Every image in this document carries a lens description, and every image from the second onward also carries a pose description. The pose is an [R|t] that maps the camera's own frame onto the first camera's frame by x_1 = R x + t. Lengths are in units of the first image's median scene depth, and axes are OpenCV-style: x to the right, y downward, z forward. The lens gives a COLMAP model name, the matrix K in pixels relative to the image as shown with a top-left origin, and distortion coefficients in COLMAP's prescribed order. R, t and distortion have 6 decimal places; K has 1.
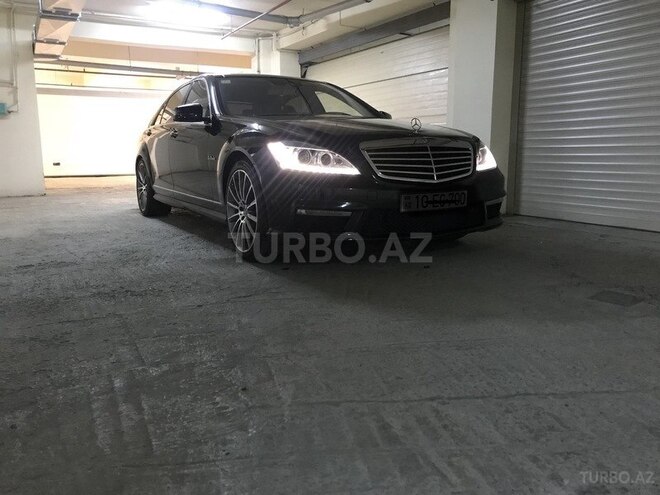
lens RADIAL K [[546.0, 0, 330.0], [0, 546.0, 247.5], [0, 0, 1]] dist [0.037339, 0.001323]
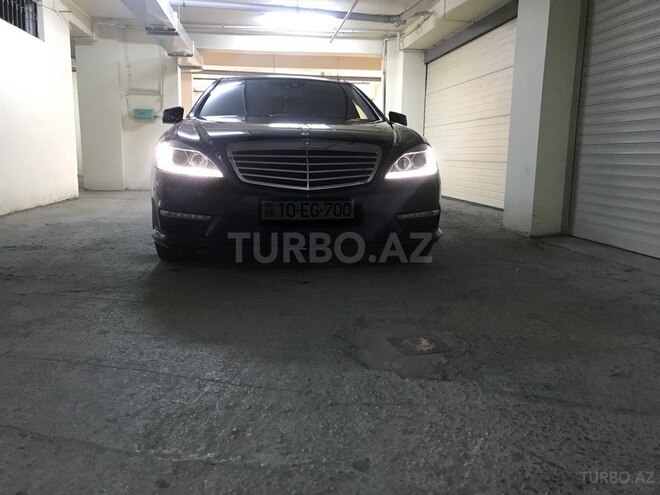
lens RADIAL K [[546.0, 0, 330.0], [0, 546.0, 247.5], [0, 0, 1]] dist [0.037339, 0.001323]
pose [[0.923766, 0.083127, -0.373826, 0.527769], [-0.084997, 0.996315, 0.011512, -0.035076], [0.373405, 0.021139, 0.927427, 0.169339]]
